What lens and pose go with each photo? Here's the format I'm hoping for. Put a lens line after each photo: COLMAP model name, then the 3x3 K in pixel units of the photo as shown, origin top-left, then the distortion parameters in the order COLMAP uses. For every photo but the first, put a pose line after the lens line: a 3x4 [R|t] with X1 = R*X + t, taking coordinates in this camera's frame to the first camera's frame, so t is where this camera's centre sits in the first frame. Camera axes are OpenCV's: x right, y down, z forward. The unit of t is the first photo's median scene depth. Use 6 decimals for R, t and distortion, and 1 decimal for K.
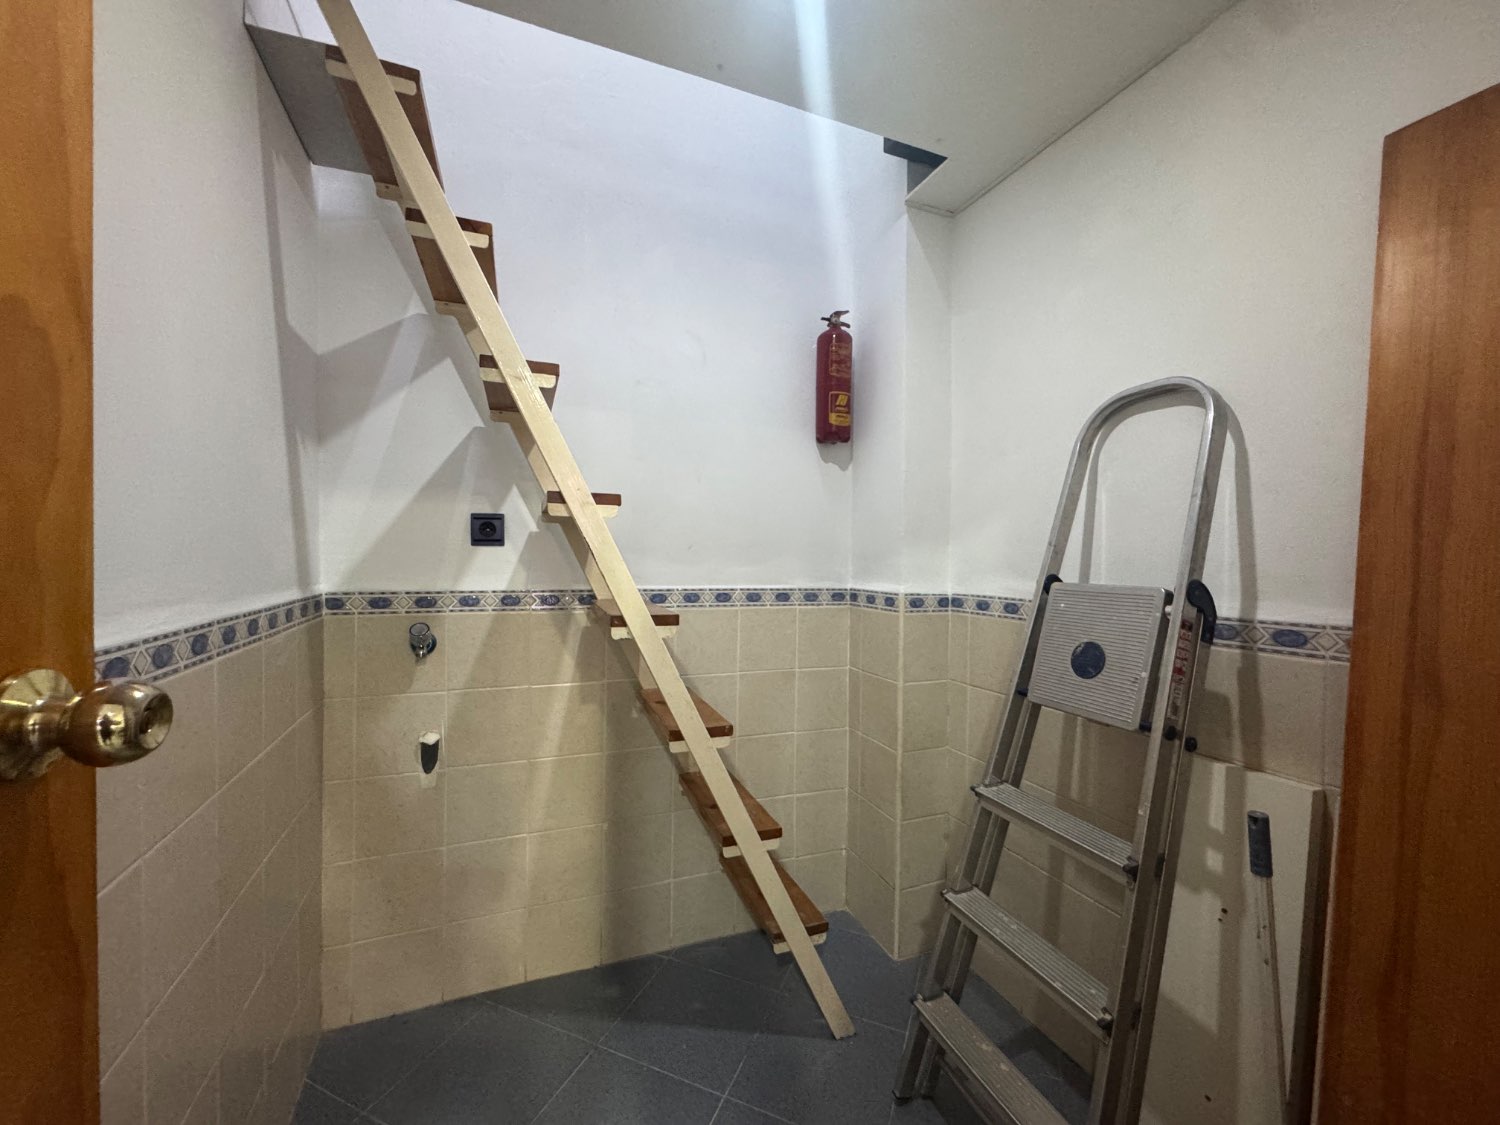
lens RADIAL K [[600.3, 0, 746.4], [0, 600.3, 560.9], [0, 0, 1]] dist [-0.002497, 0.000597]
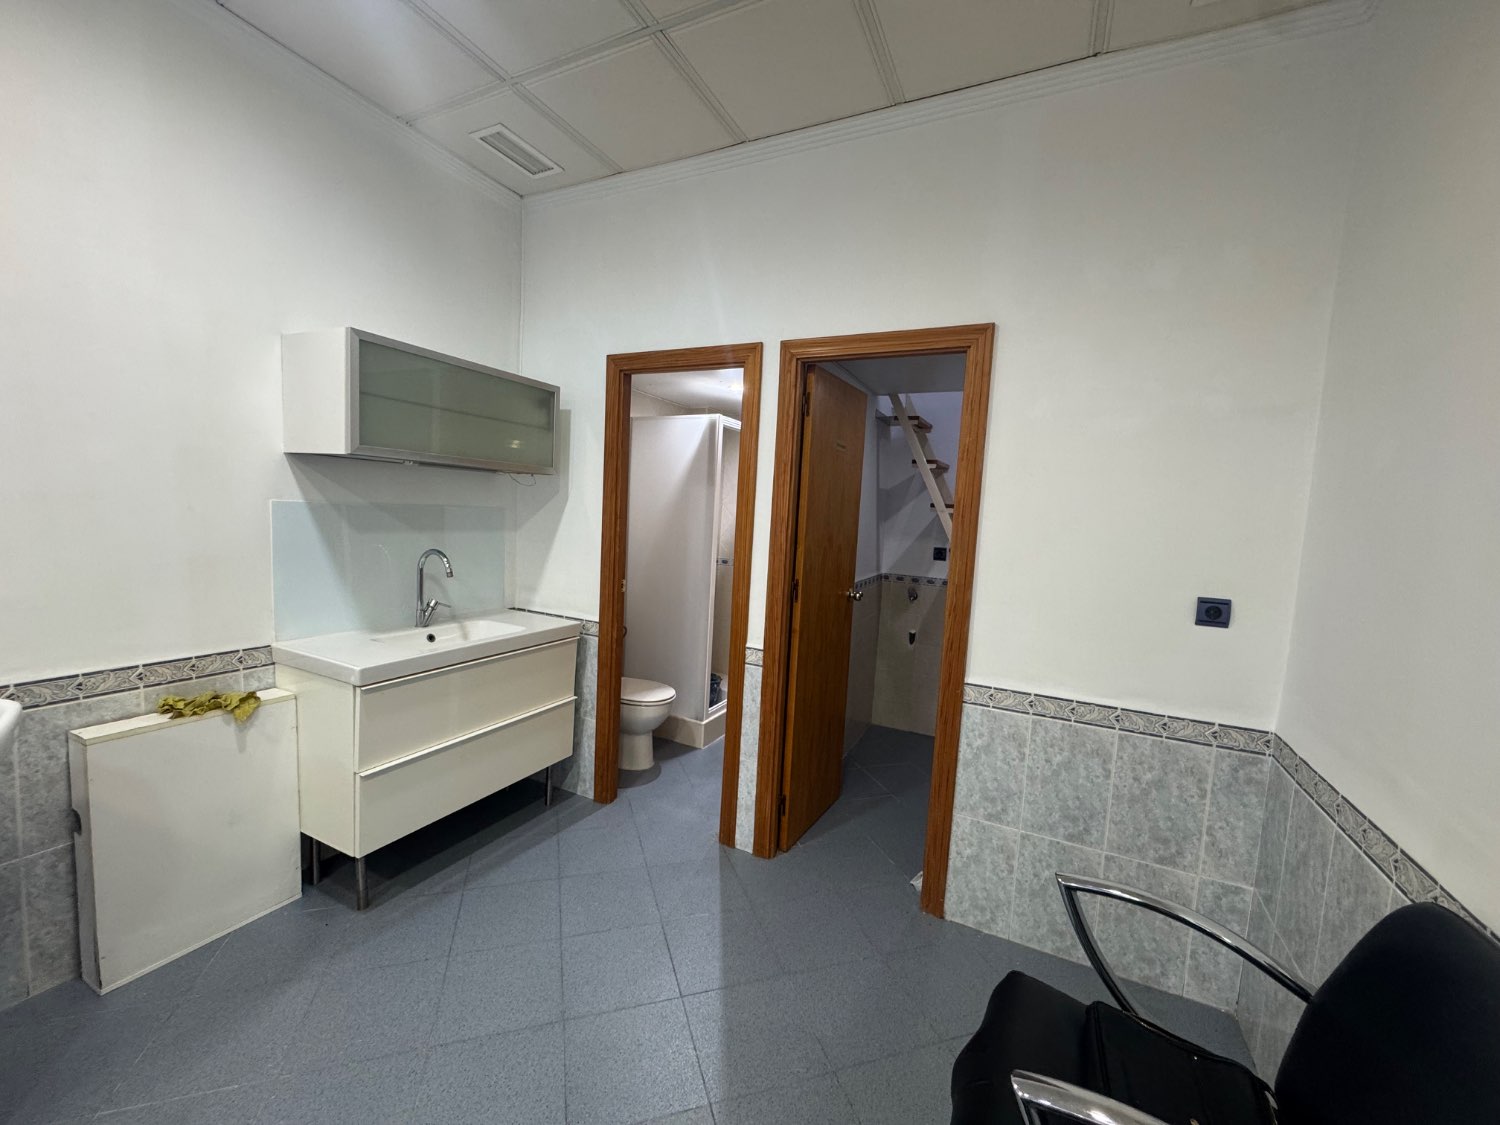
lens RADIAL K [[600.3, 0, 749.2], [0, 600.3, 561.1], [0, 0, 1]] dist [-0.002497, 0.000597]
pose [[0.661067, 0.091417, -0.744737, 0.965707], [-0.053988, 0.995773, 0.074310, -0.176395], [0.748382, -0.008917, 0.663208, -1.330920]]
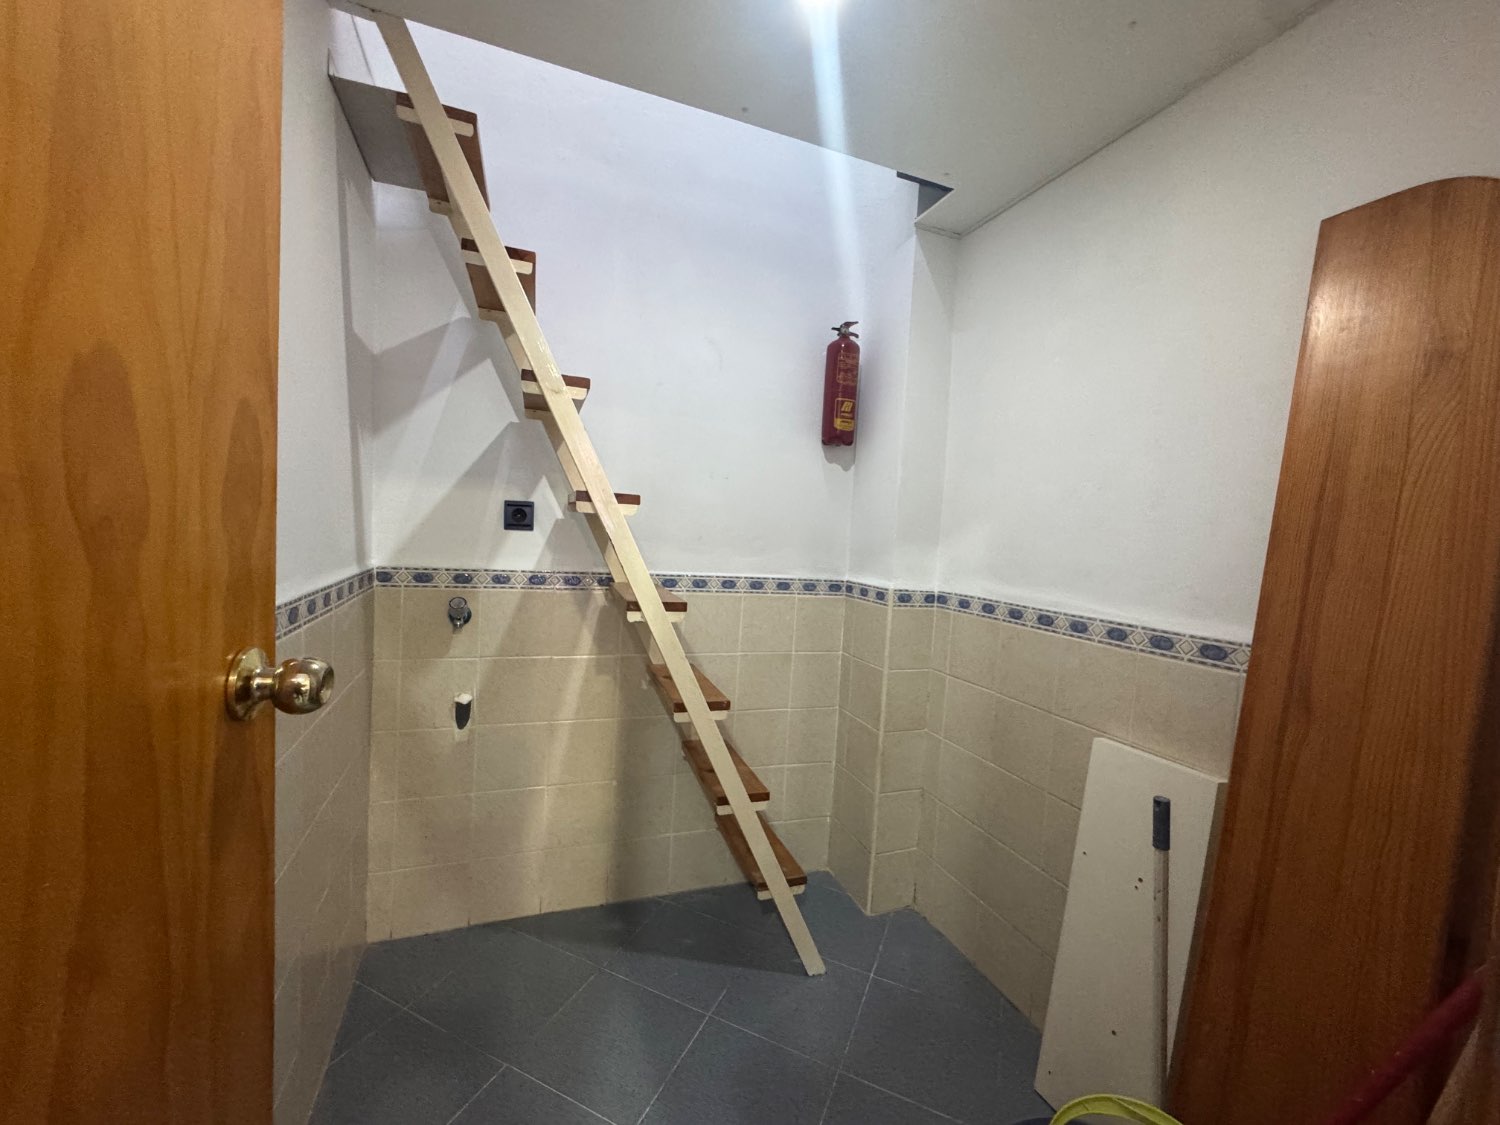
lens RADIAL K [[600.3, 0, 746.7], [0, 600.3, 560.8], [0, 0, 1]] dist [-0.002497, 0.000597]
pose [[0.998752, 0.045731, -0.020055, 0.017310], [-0.044843, 0.998082, 0.042674, -0.037207], [0.021968, -0.041721, 0.998888, -0.111525]]
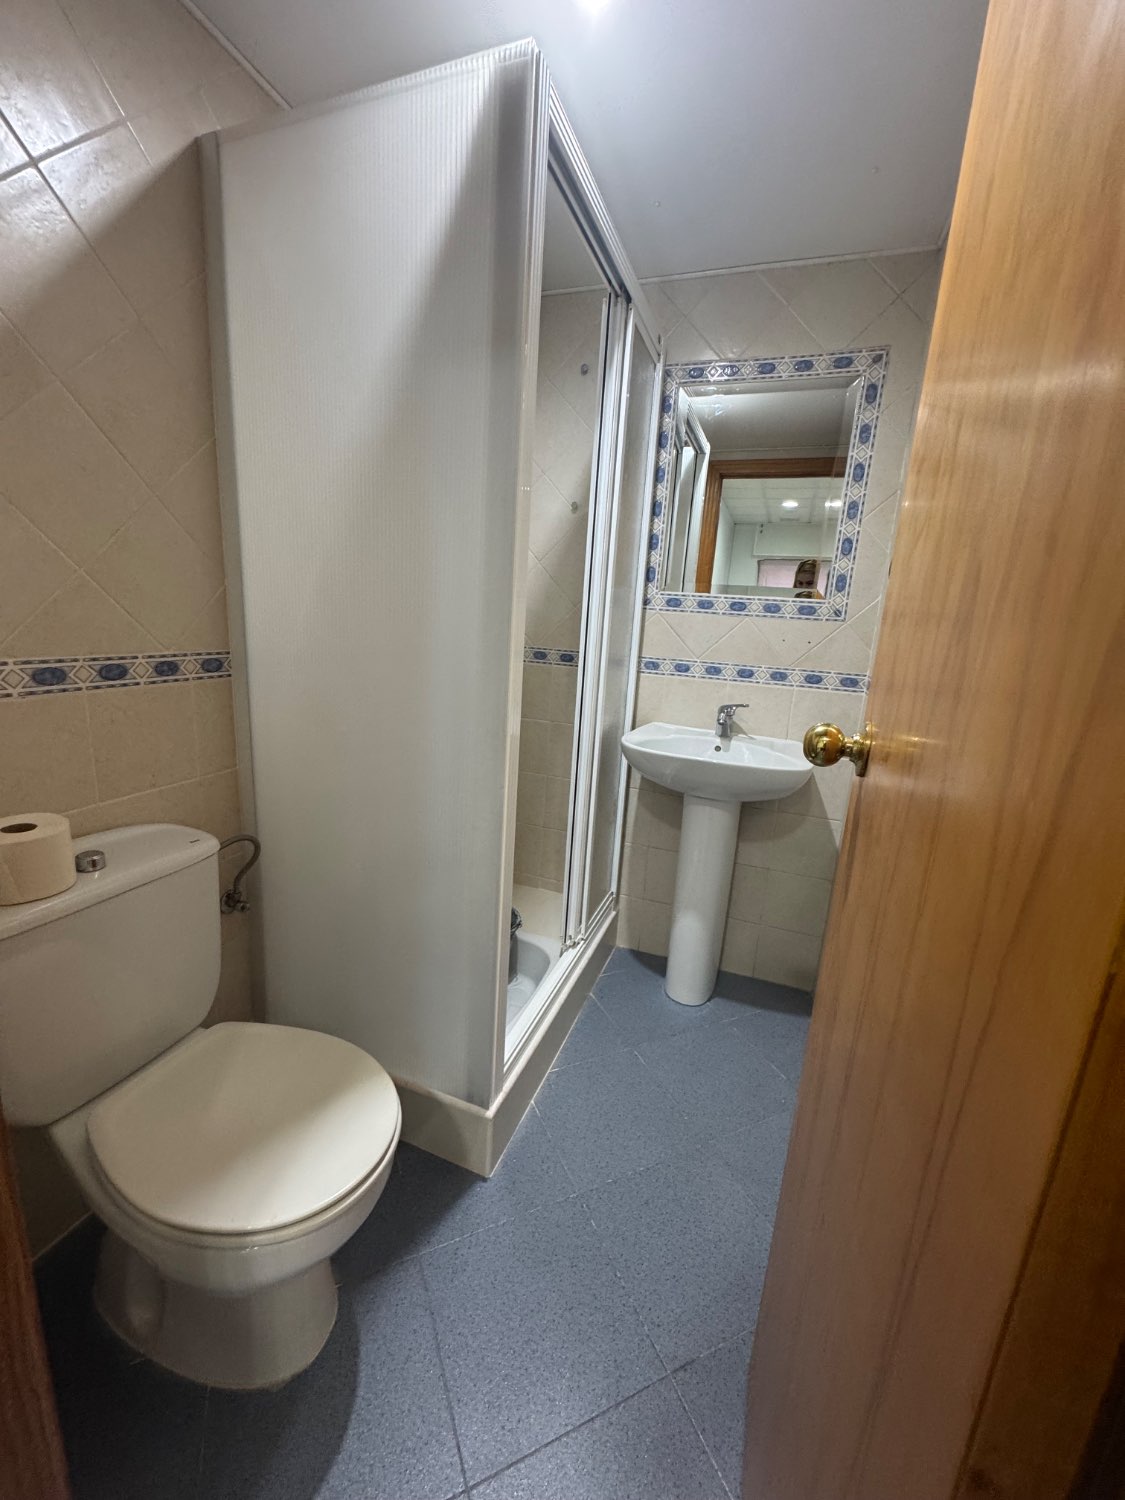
lens RADIAL K [[600.3, 0, 566.6], [0, 600.3, 753.6], [0, 0, 1]] dist [-0.002497, 0.000597]
pose [[0.738199, 0.198904, -0.644593, -0.371435], [-0.063335, 0.971757, 0.227325, -0.034073], [0.671603, -0.126986, 0.729948, -0.356322]]
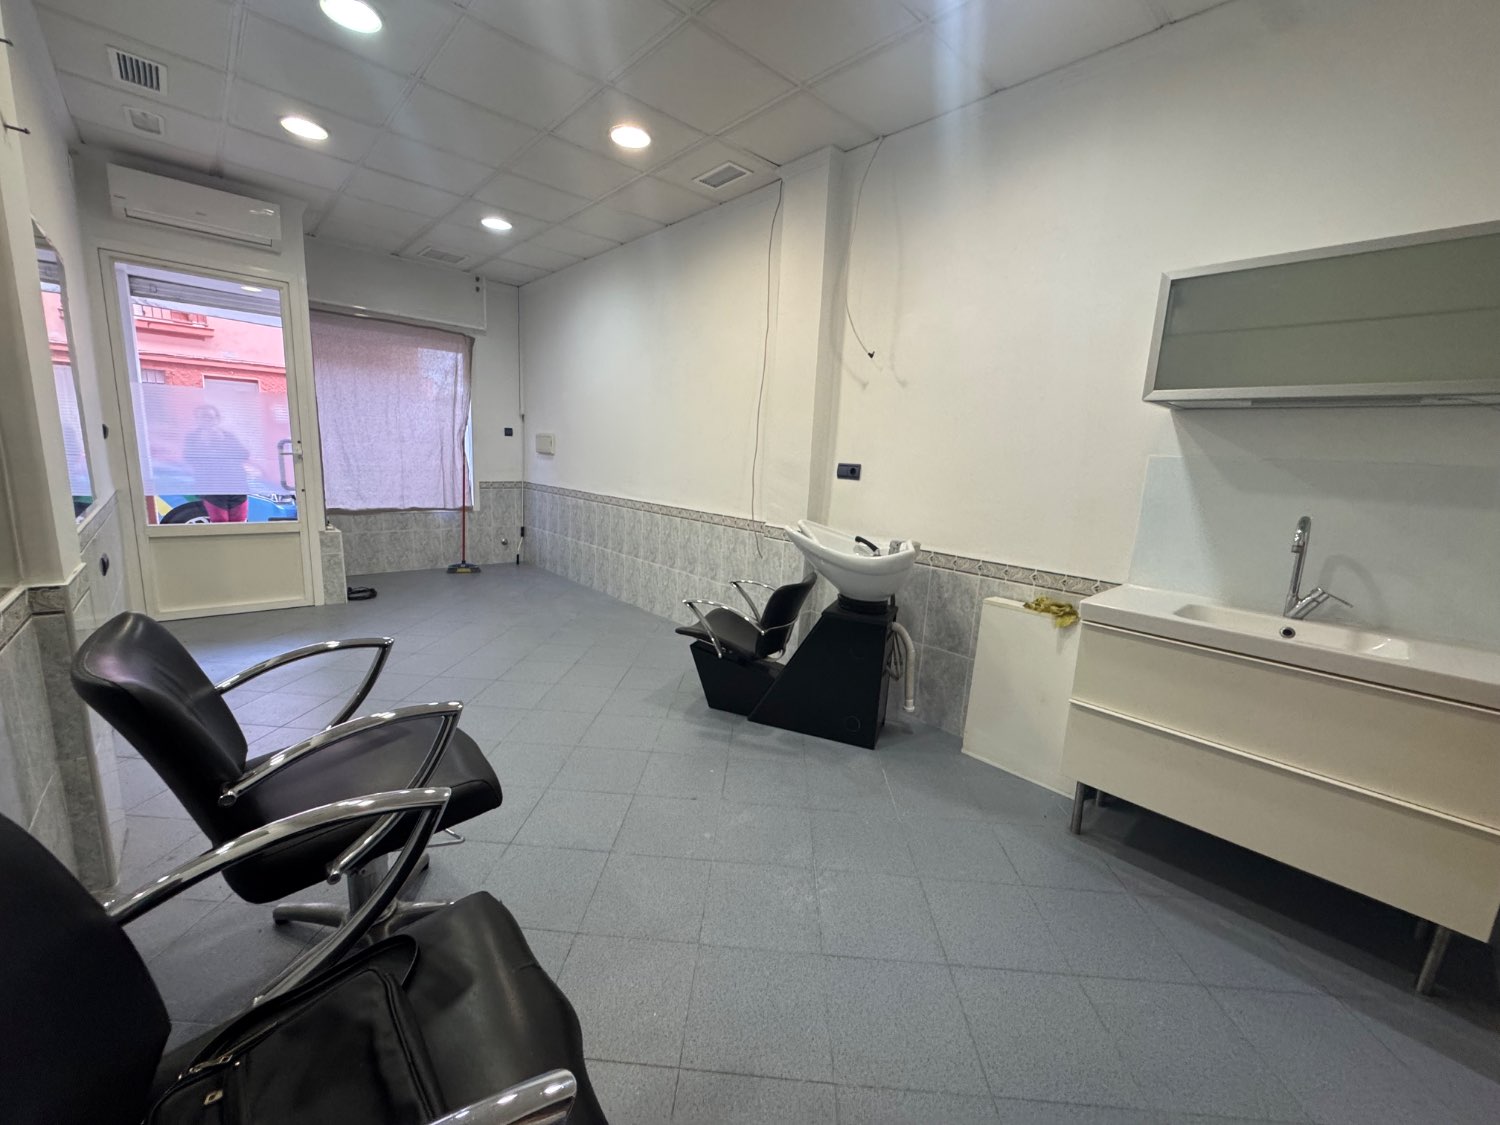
lens RADIAL K [[600.3, 0, 748.9], [0, 600.3, 564.2], [0, 0, 1]] dist [-0.002497, 0.000597]
pose [[-0.934998, 0.005737, -0.354607, 0.689949], [-0.063794, 0.980840, 0.184074, -0.098220], [0.348869, 0.194731, -0.916717, -0.130912]]
